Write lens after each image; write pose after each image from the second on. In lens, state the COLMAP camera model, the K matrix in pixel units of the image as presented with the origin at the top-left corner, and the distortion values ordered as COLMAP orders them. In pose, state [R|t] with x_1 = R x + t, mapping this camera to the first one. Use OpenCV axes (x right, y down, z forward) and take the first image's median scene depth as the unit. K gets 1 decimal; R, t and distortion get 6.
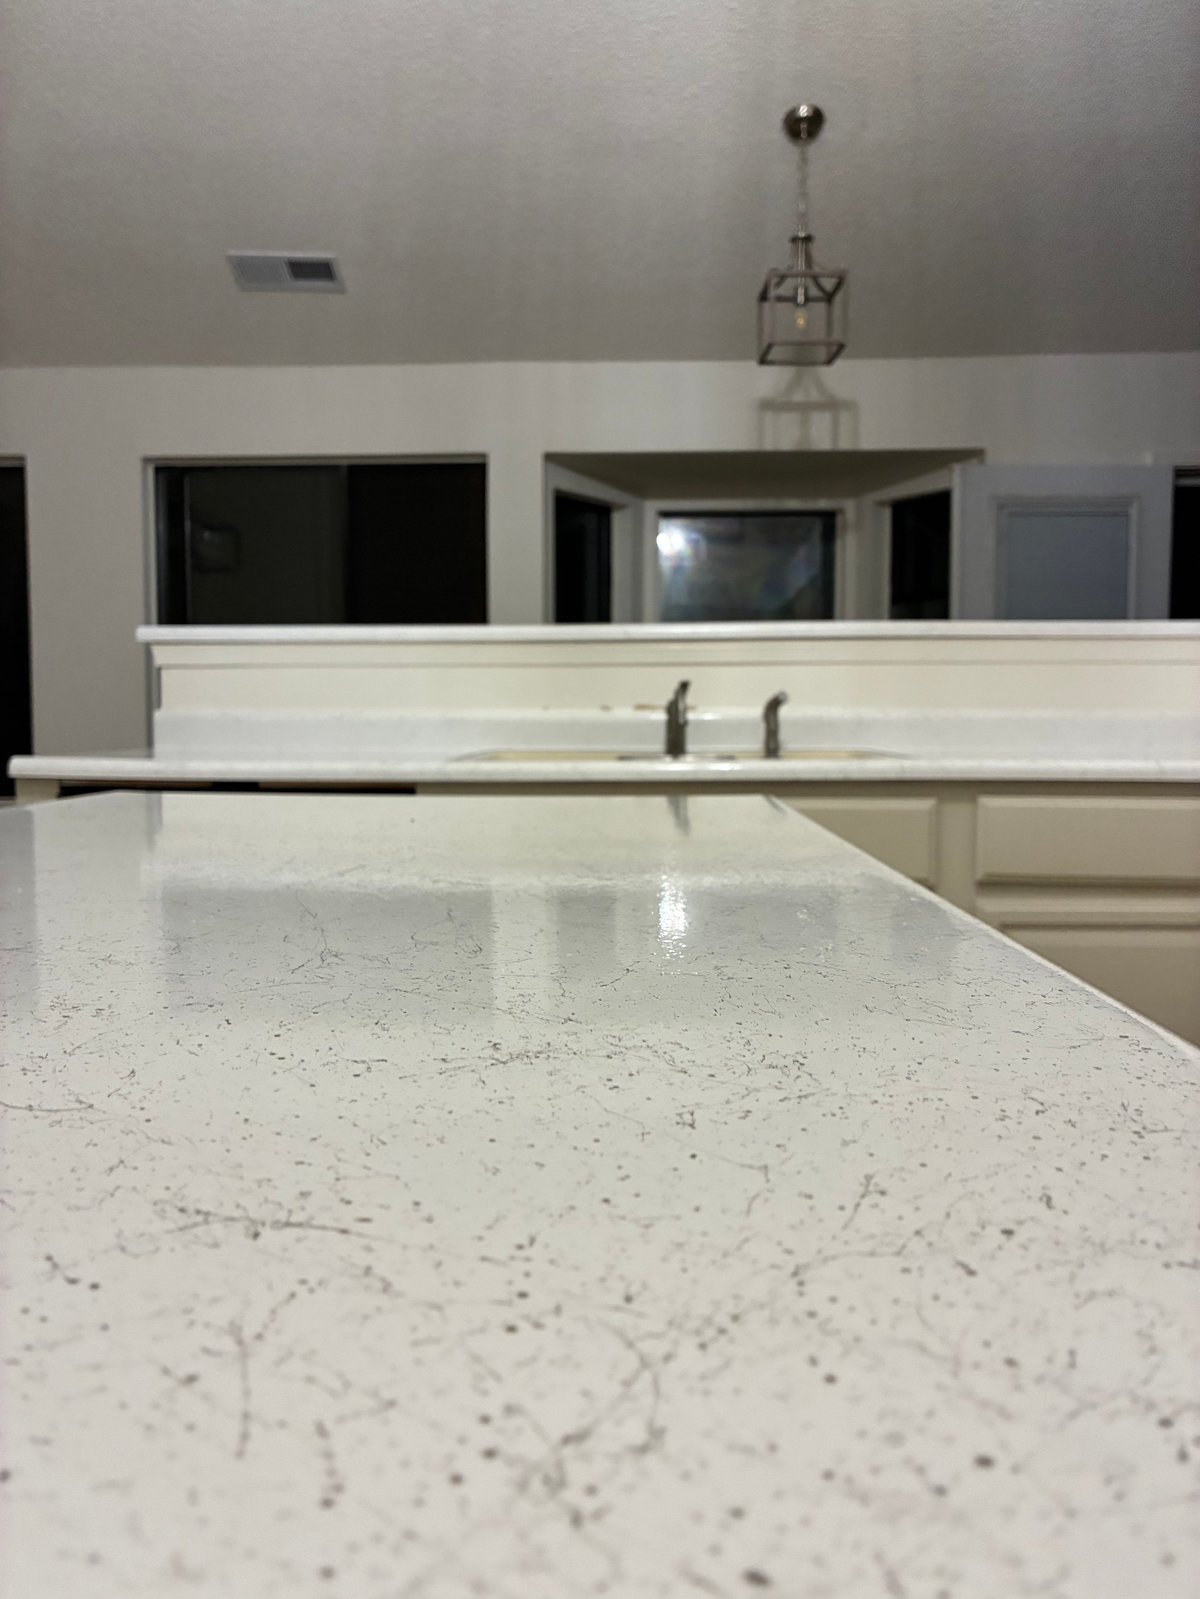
lens RADIAL K [[1182.4, 0, 600.0], [0, 1182.4, 799.5], [0, 0, 1]] dist [0.001207, 0.002144]
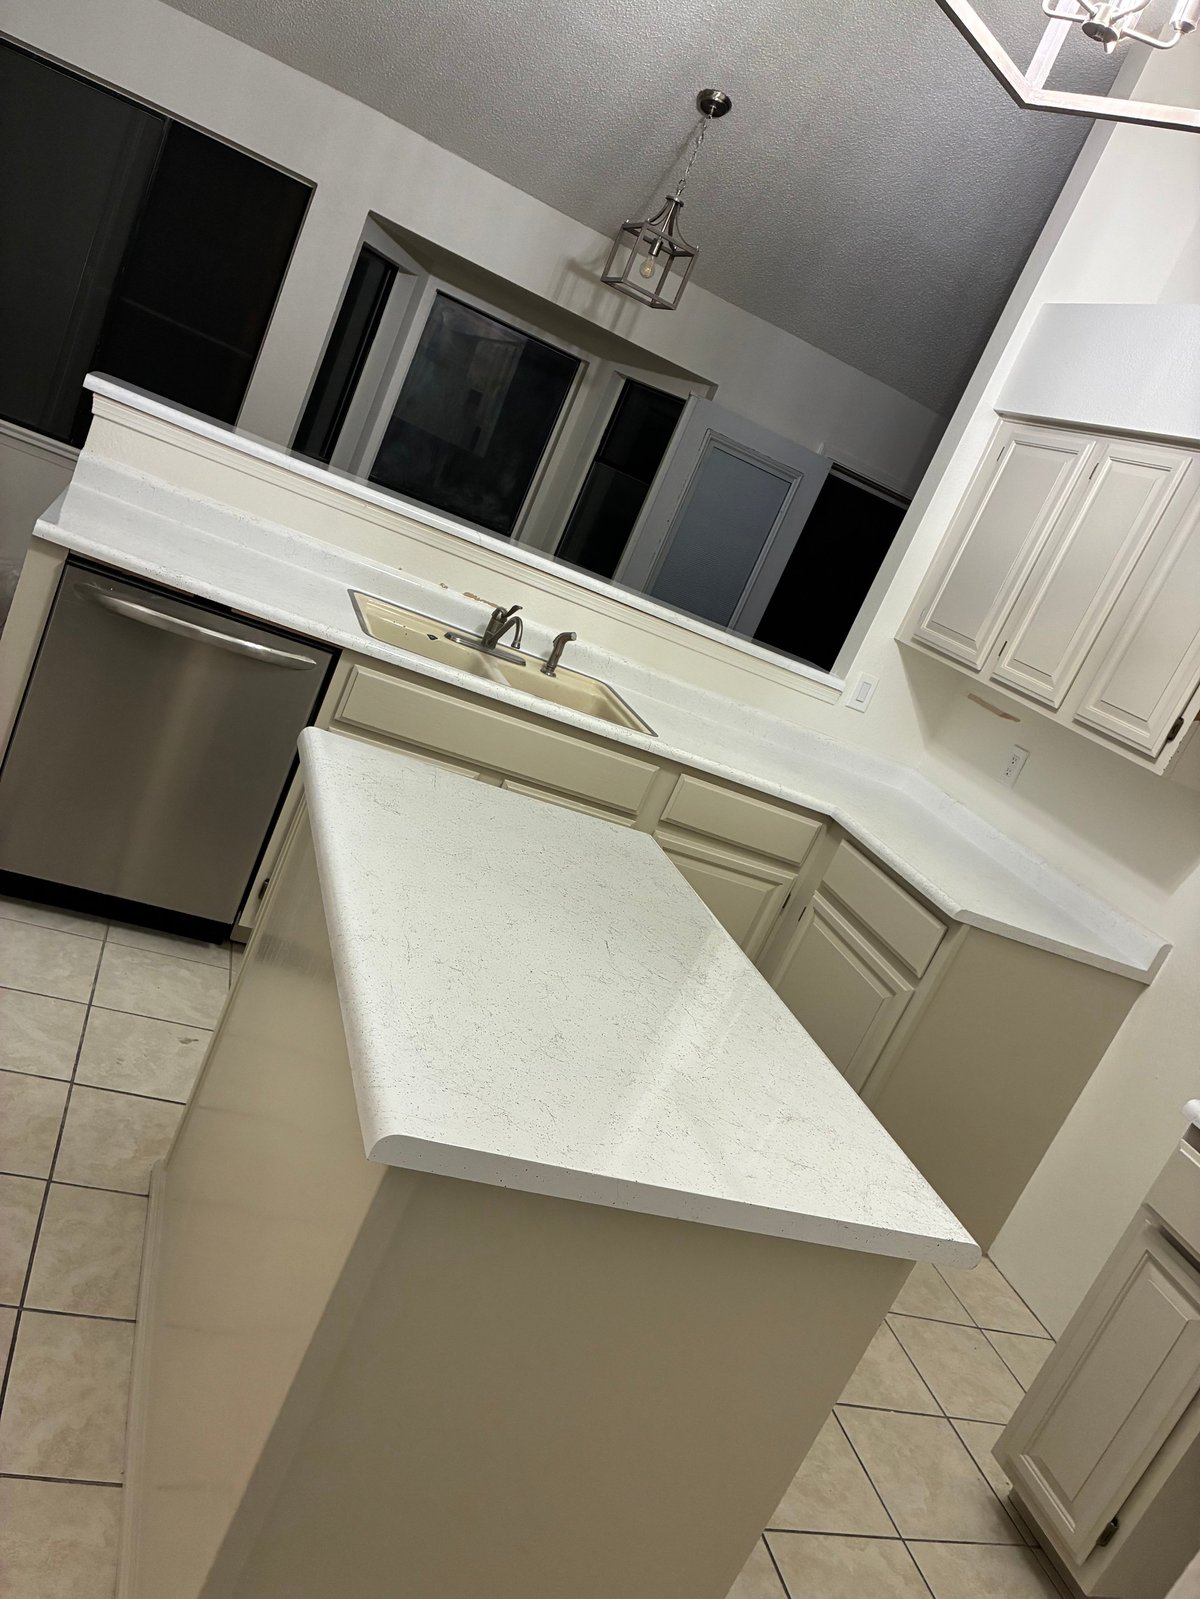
lens RADIAL K [[1215.2, 0, 600.0], [0, 1215.2, 799.5], [0, 0, 1]] dist [-0.000797, -0.000678]
pose [[0.862261, 0.262538, 0.433105, -0.262349], [-0.370880, 0.909667, 0.186960, -0.126932], [-0.344898, -0.321838, 0.881740, -0.240638]]
